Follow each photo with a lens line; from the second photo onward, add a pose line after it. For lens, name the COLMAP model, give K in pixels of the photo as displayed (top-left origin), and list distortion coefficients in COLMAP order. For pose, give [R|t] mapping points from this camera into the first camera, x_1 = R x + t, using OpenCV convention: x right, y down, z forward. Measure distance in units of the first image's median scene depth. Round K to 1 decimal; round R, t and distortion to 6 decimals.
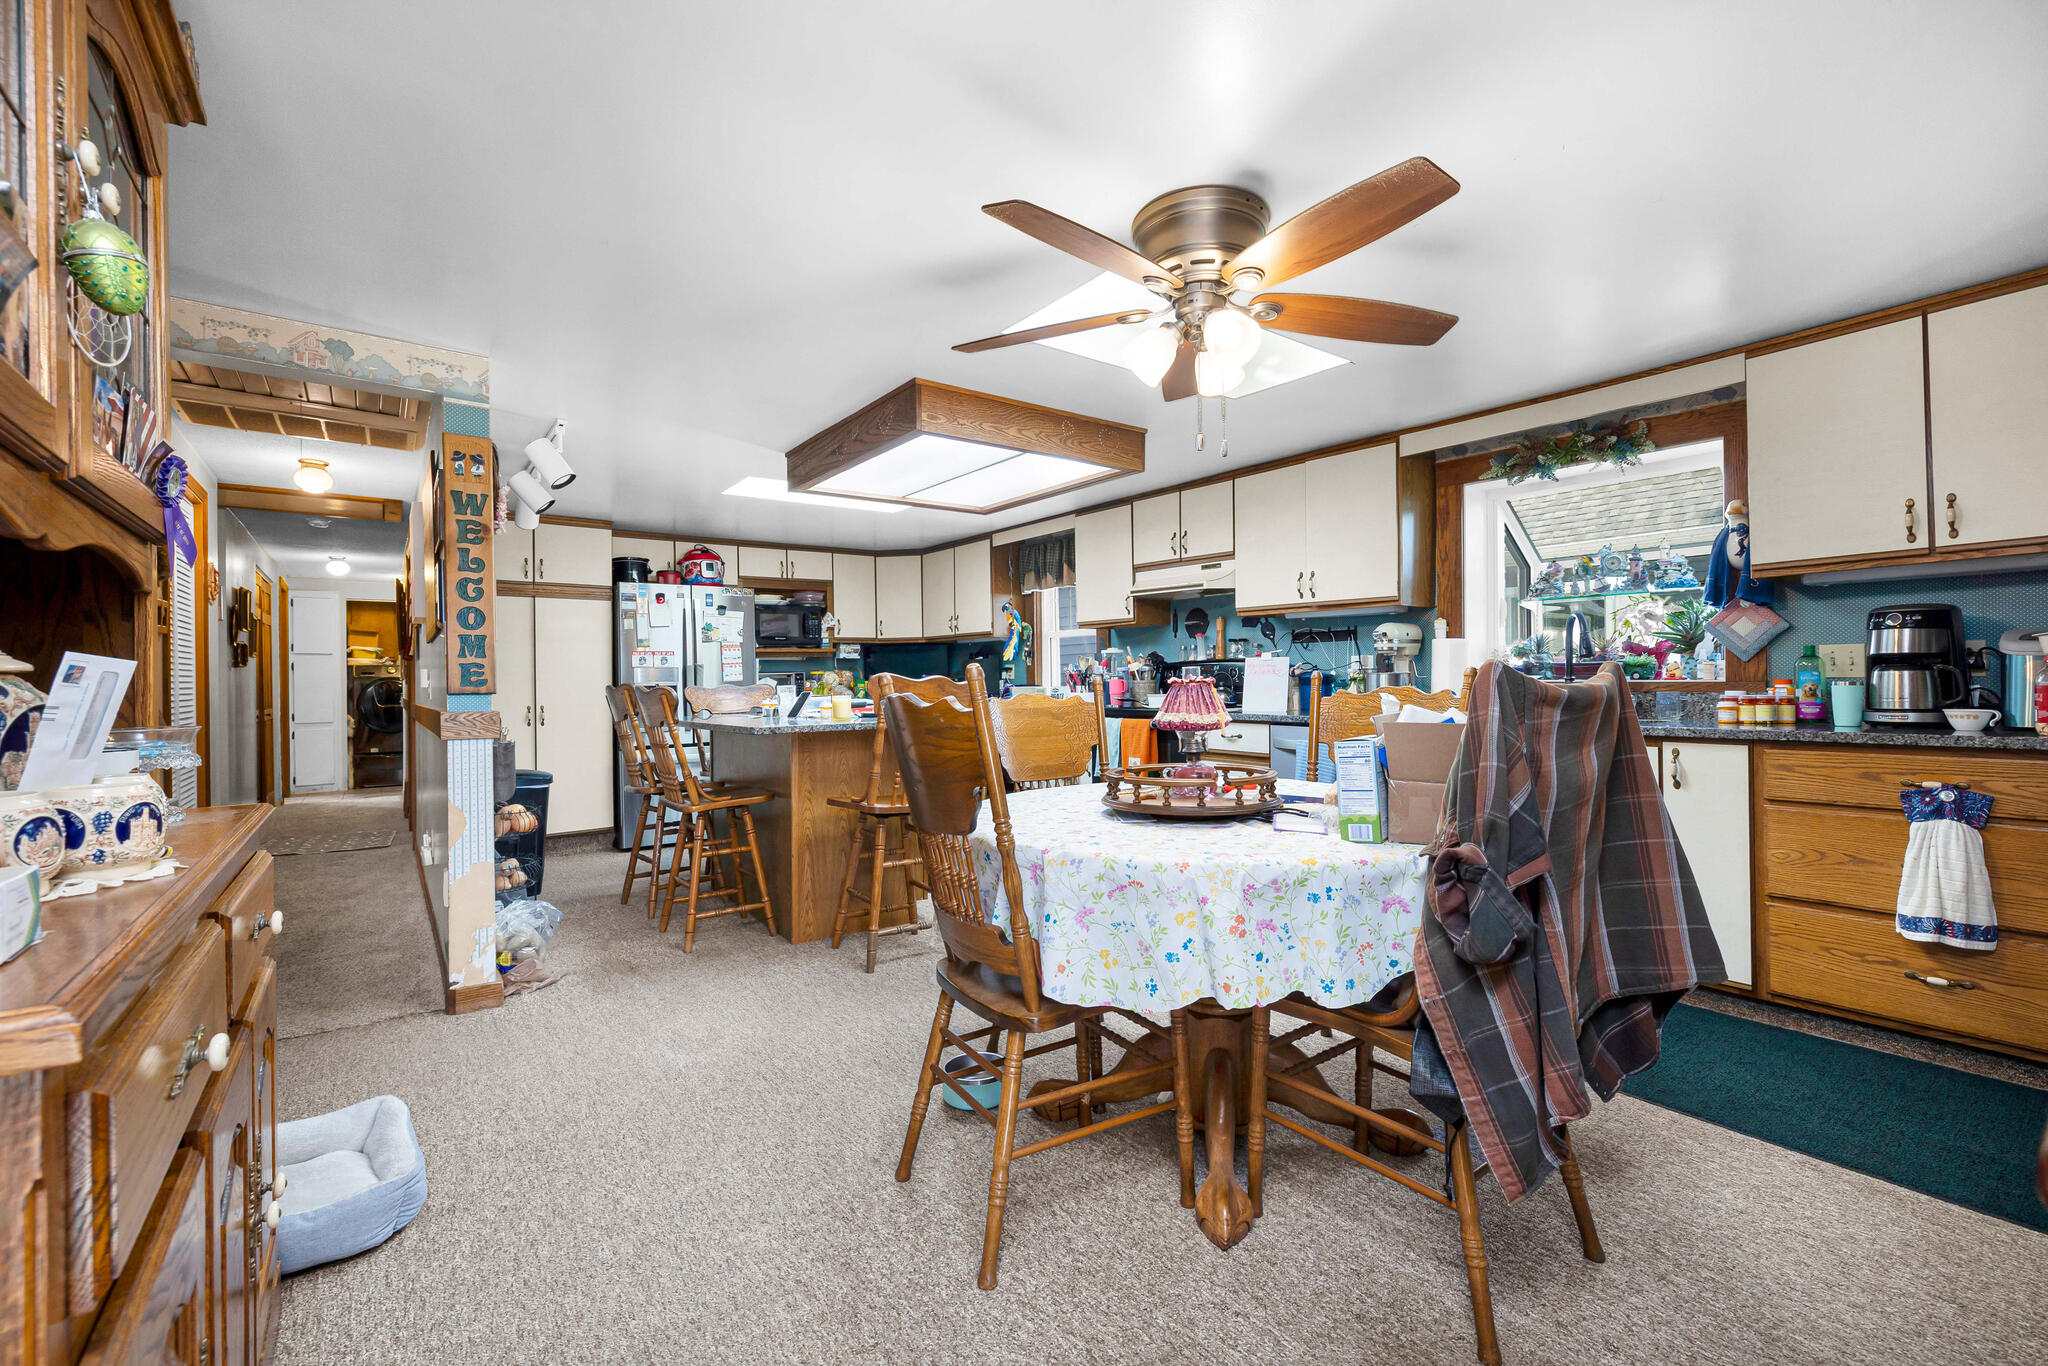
lens RADIAL K [[865.3, 0, 1026.5], [0, 865.3, 679.9], [0, 0, 1]] dist [0.000743, 0.000336]
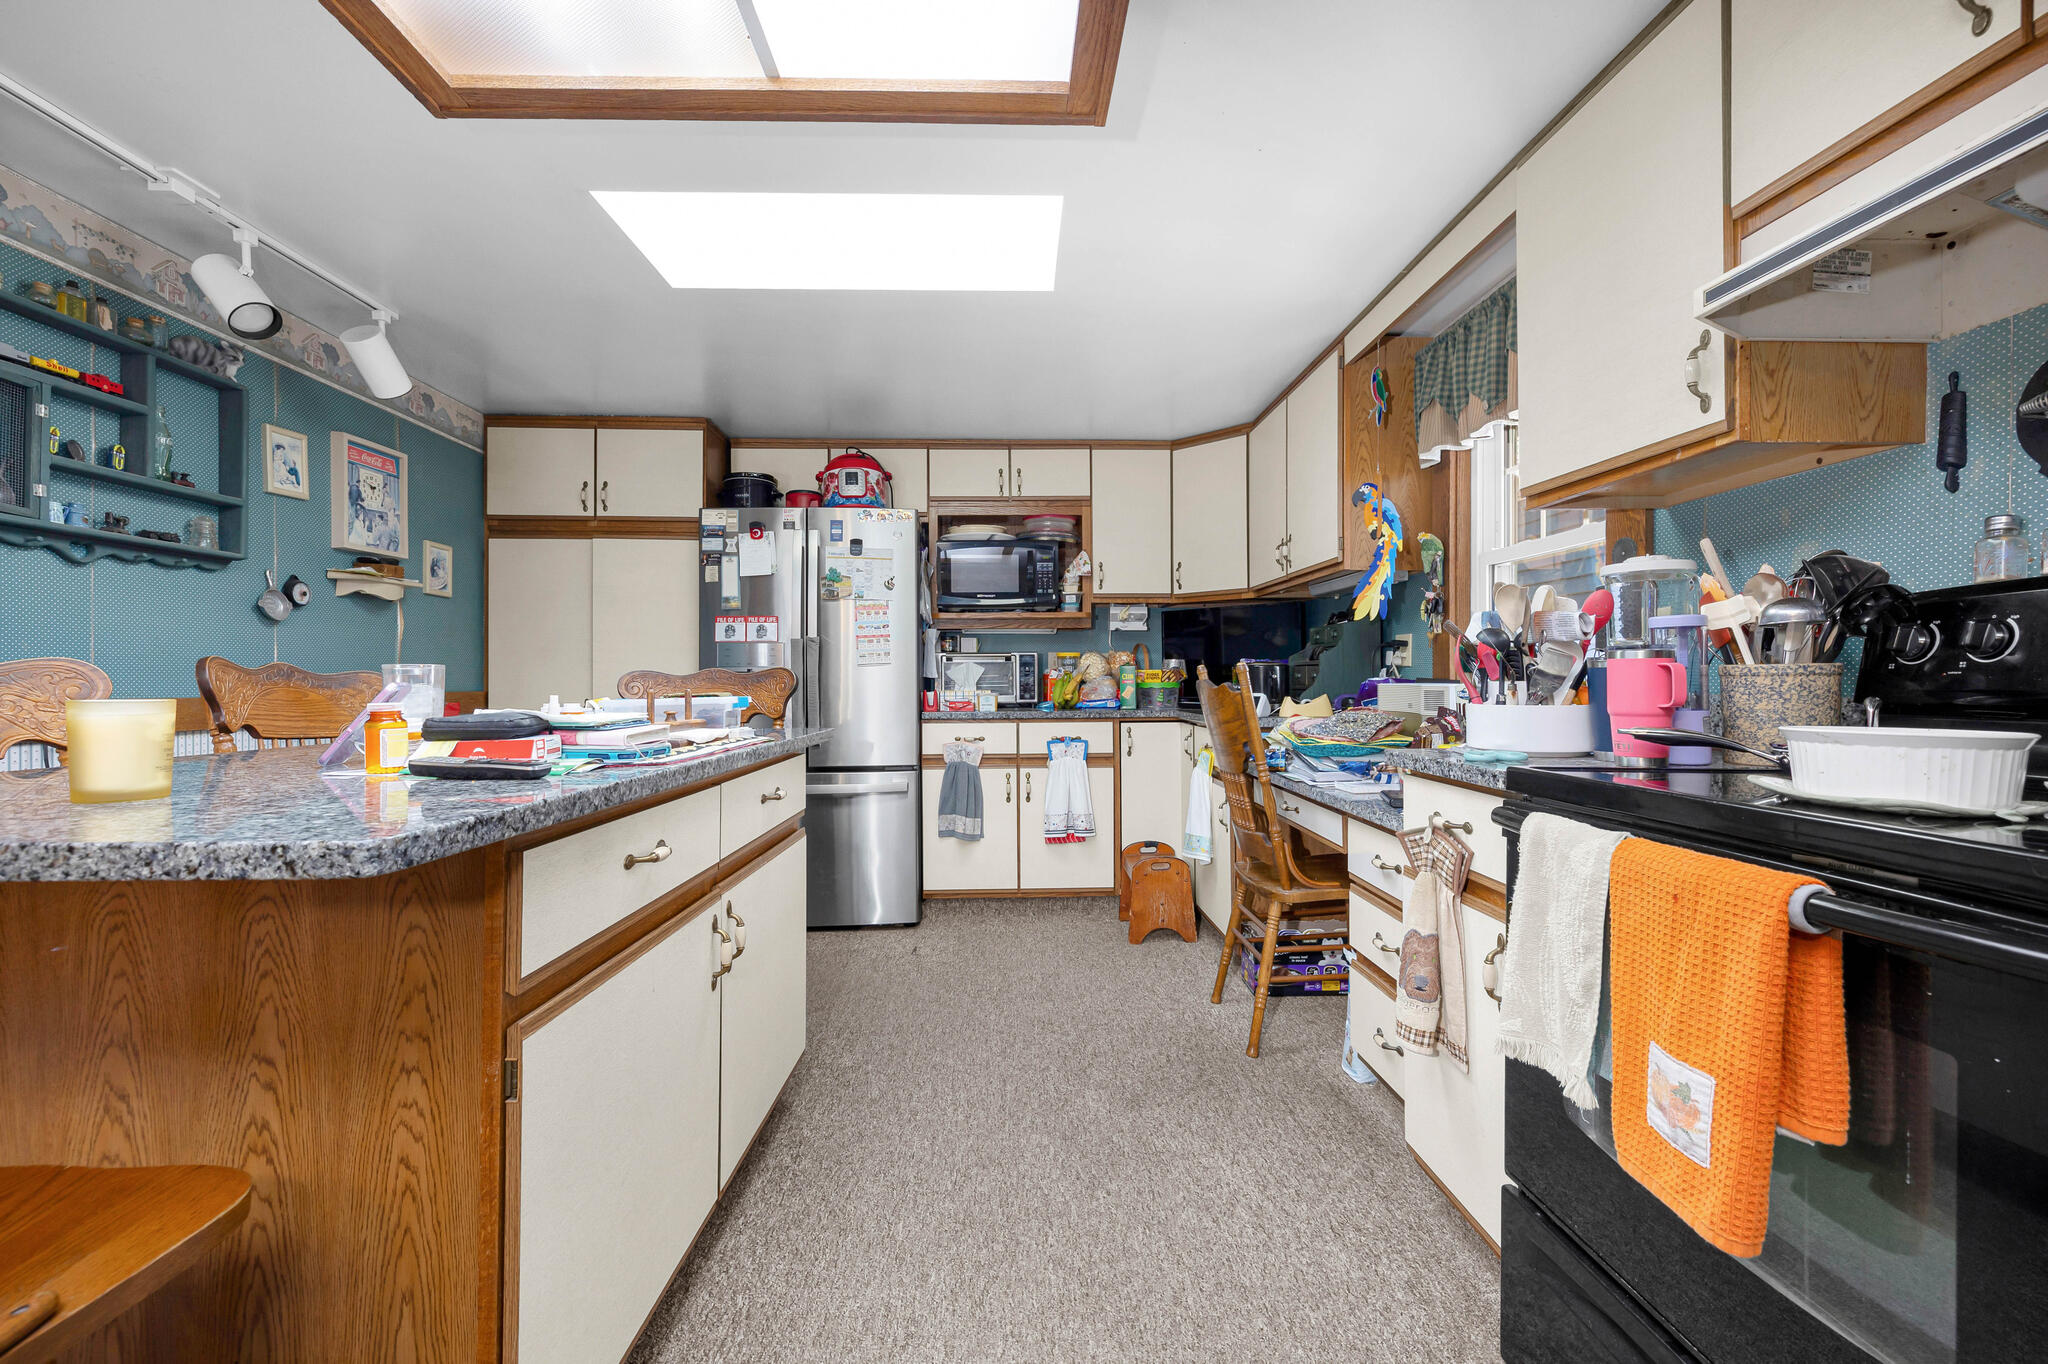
lens RADIAL K [[865.3, 0, 1026.5], [0, 865.3, 678.9], [0, 0, 1]] dist [0.000743, 0.000336]
pose [[0.820740, 0.013460, -0.571143, 0.082329], [-0.010806, 0.999909, 0.008036, 0.004343], [0.571200, -0.000424, 0.820811, 0.546500]]
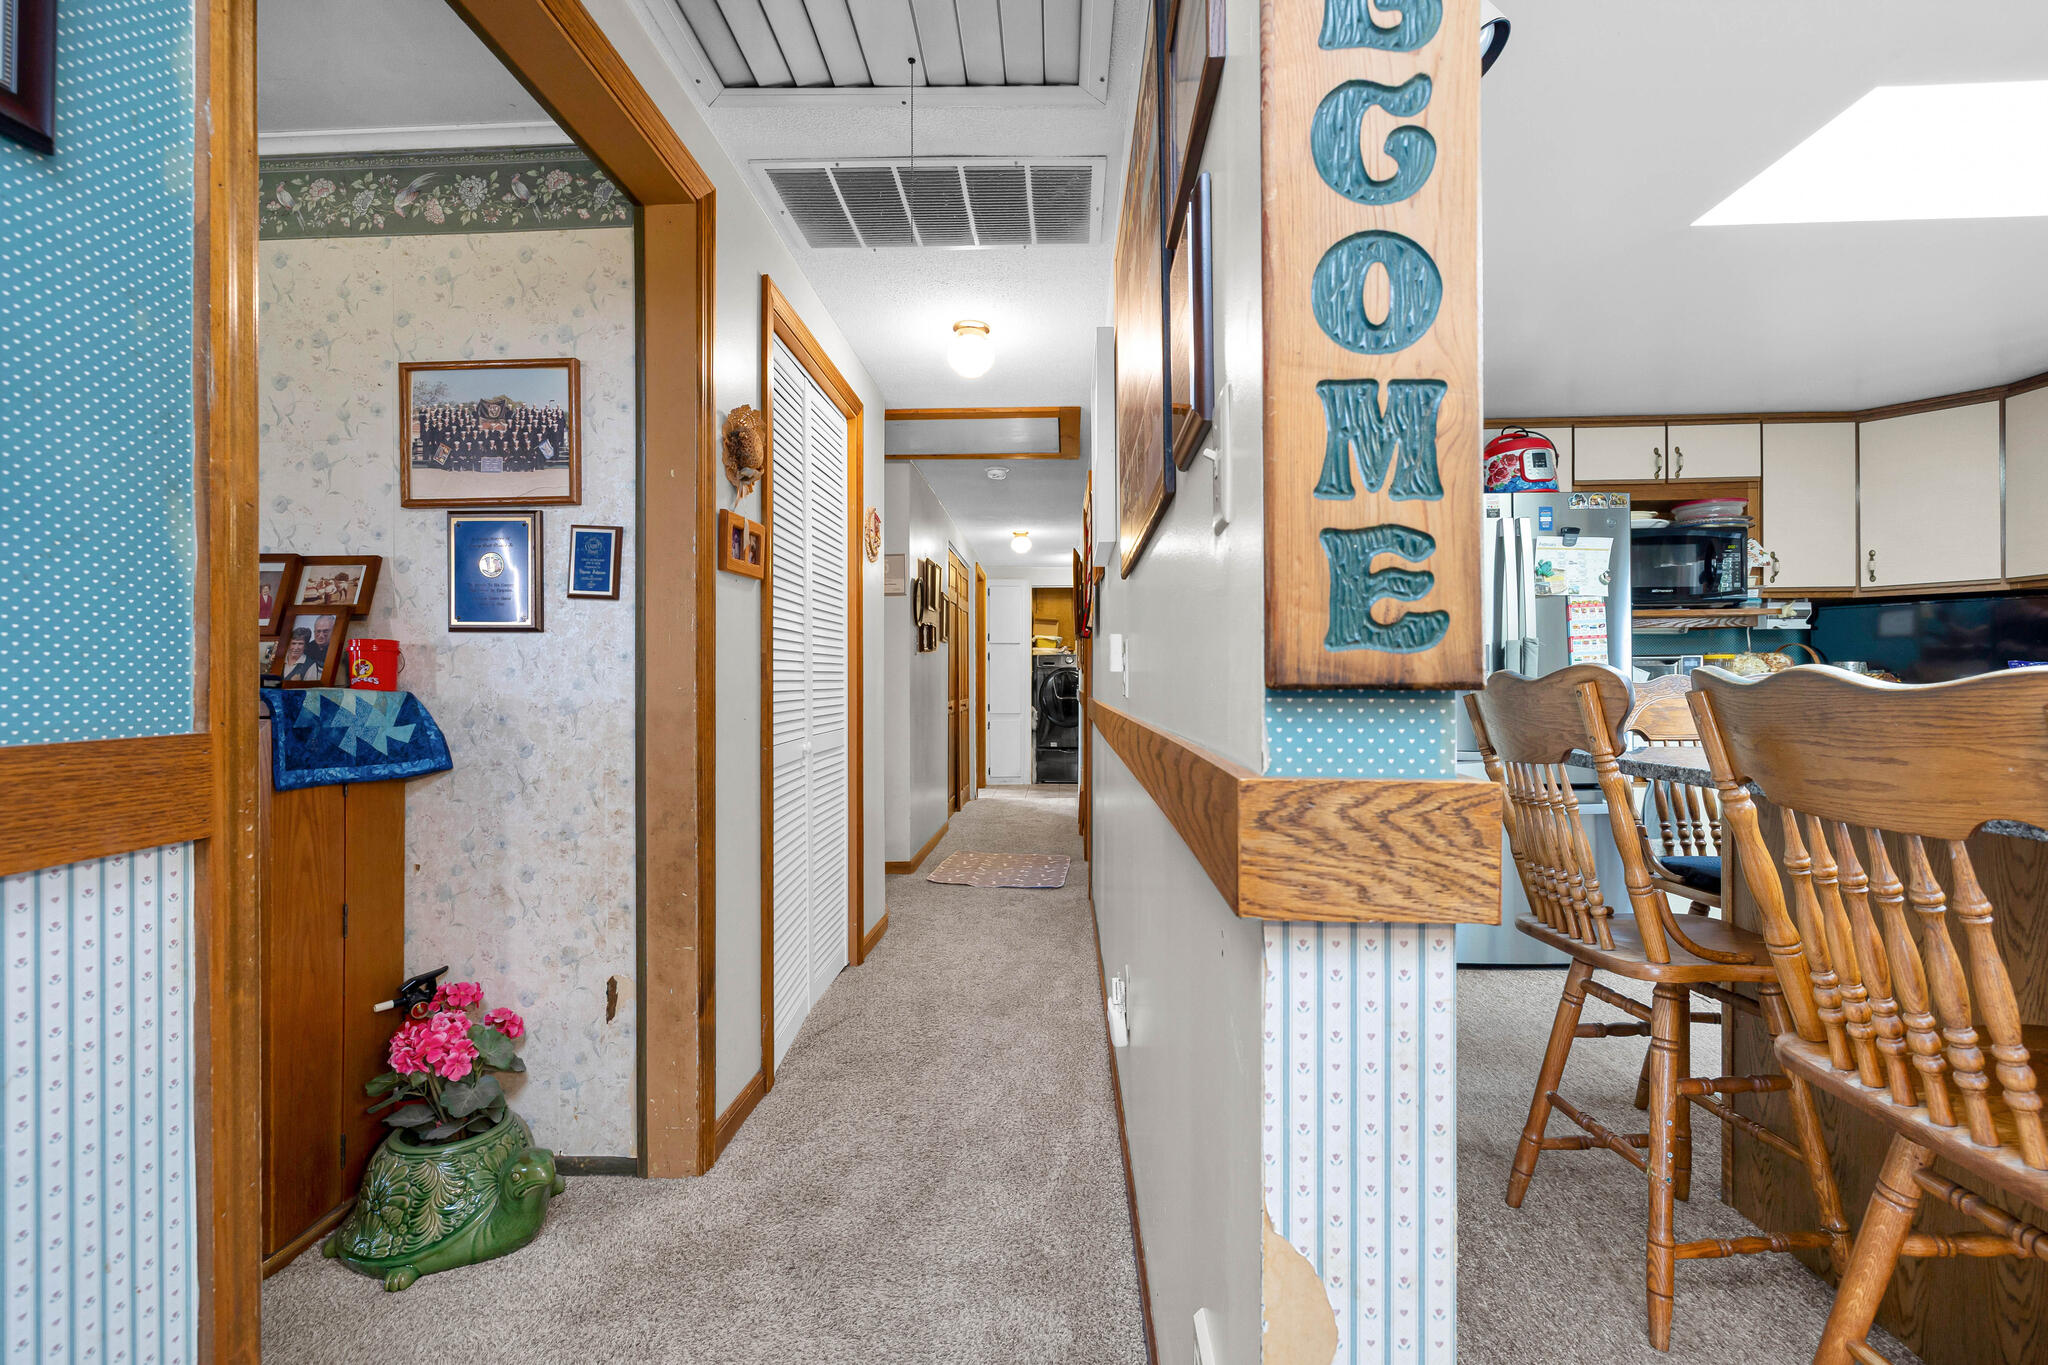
lens RADIAL K [[865.3, 0, 1026.5], [0, 865.3, 679.4], [0, 0, 1]] dist [0.000743, 0.000336]
pose [[0.774687, 0.010377, -0.632260, -0.259131], [-0.008342, 0.999946, 0.006191, 0.006273], [0.632290, 0.000478, 0.774732, 0.359134]]
